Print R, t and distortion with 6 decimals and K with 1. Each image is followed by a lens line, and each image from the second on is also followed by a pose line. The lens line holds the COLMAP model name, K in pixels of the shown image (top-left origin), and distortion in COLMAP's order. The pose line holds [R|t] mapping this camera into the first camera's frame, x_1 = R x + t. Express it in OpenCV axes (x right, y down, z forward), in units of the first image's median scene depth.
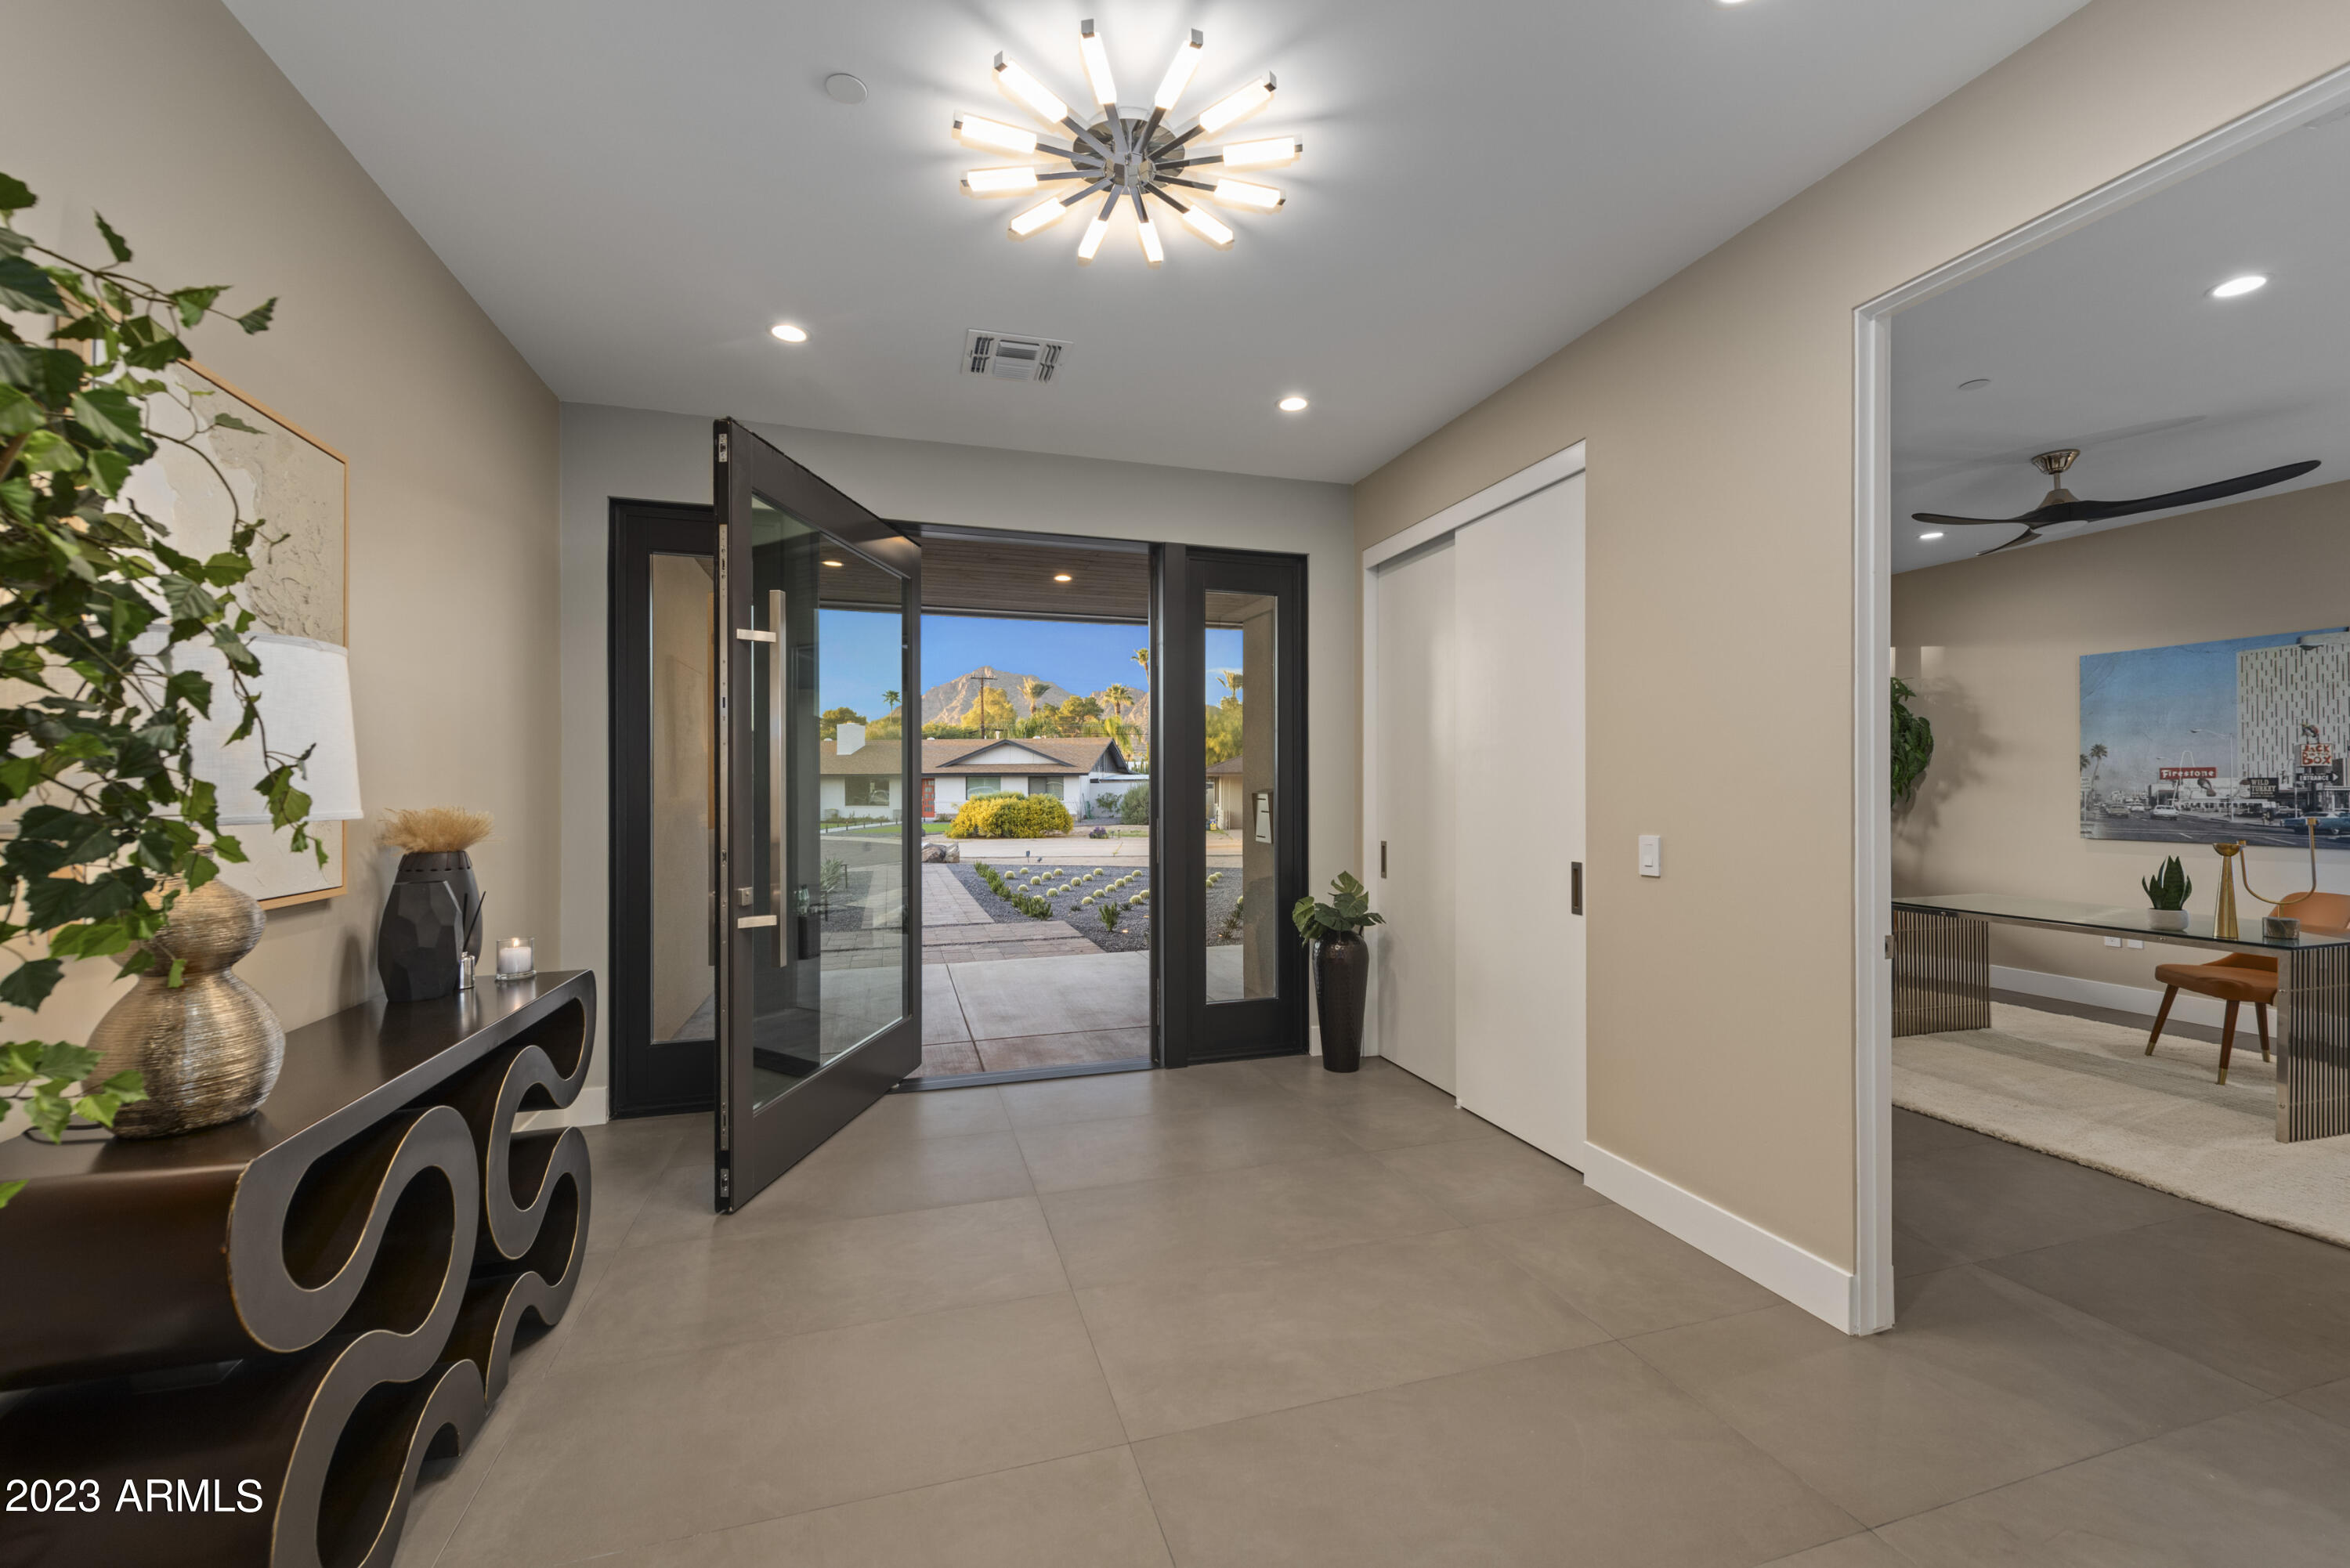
lens RADIAL K [[973.2, 0, 1163.0], [0, 973.2, 782.4], [0, 0, 1]] dist [0.008657, -0.000601]
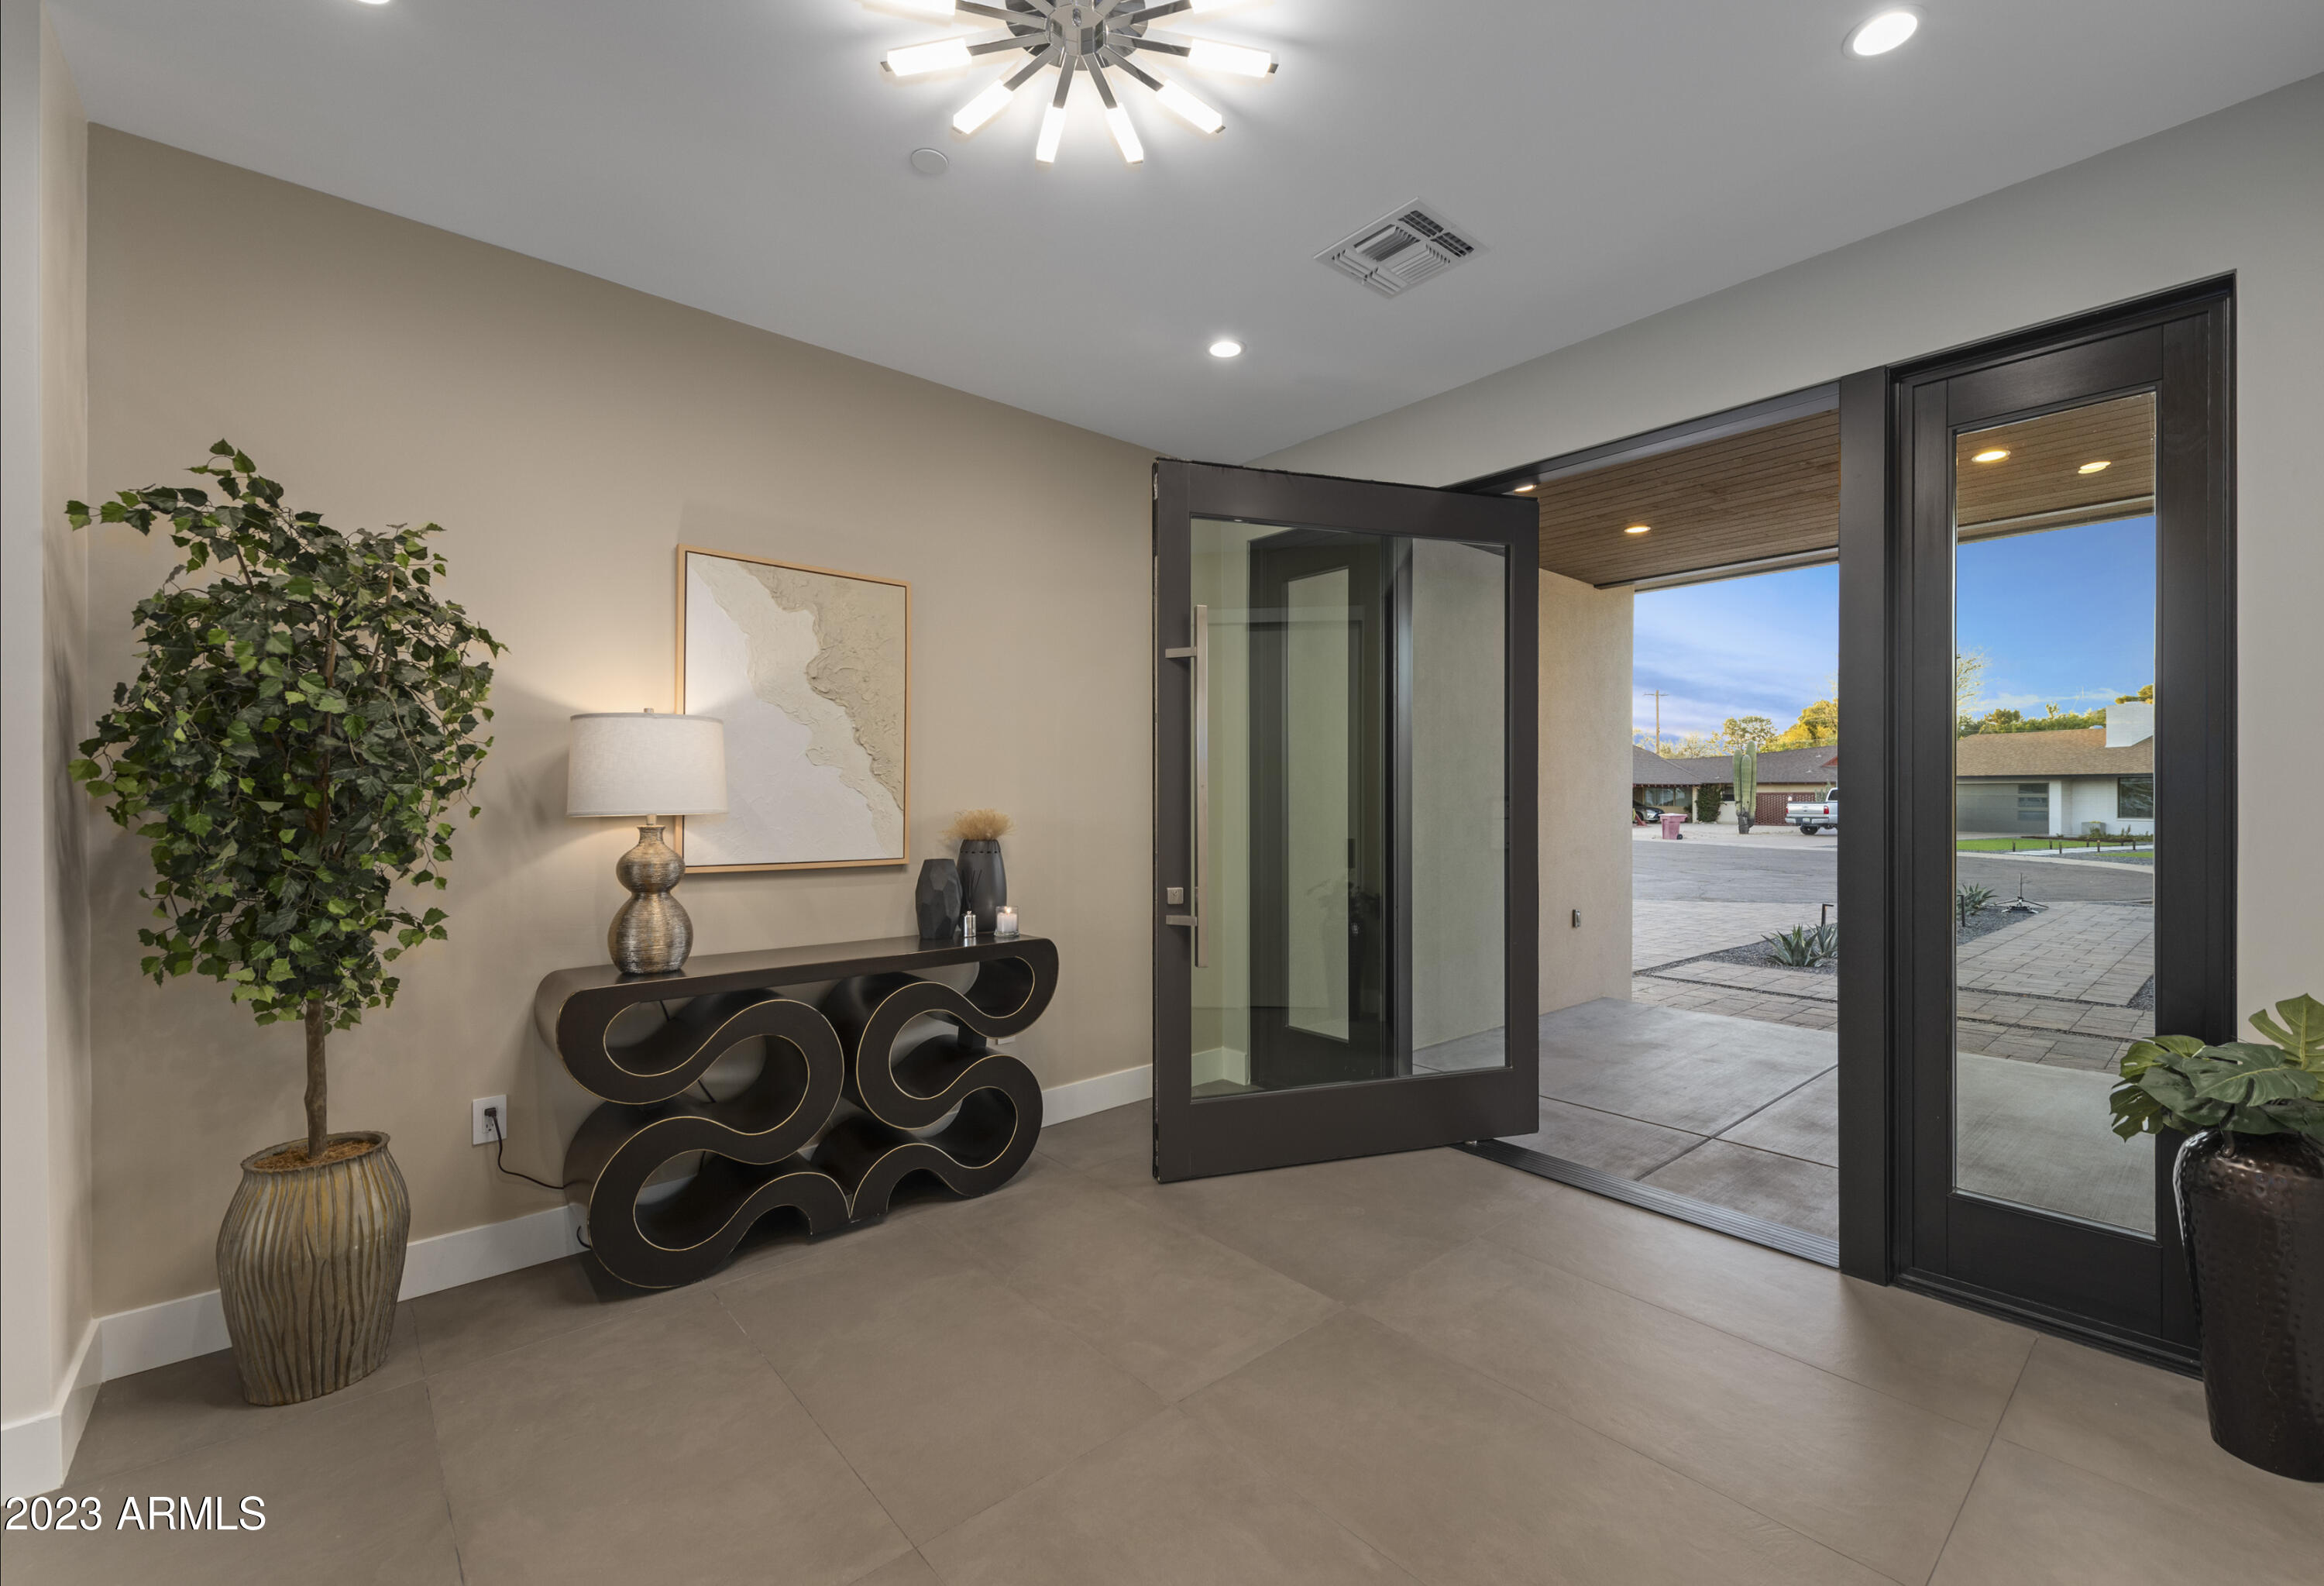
lens RADIAL K [[971.5, 0, 1168.7], [0, 971.5, 795.1], [0, 0, 1]] dist [0.013514, -0.000030]
pose [[0.397475, 0.004794, -0.917600, 0.412376], [0.003499, 0.999971, 0.006740, -0.001257], [0.917606, -0.005890, 0.397447, 0.420188]]
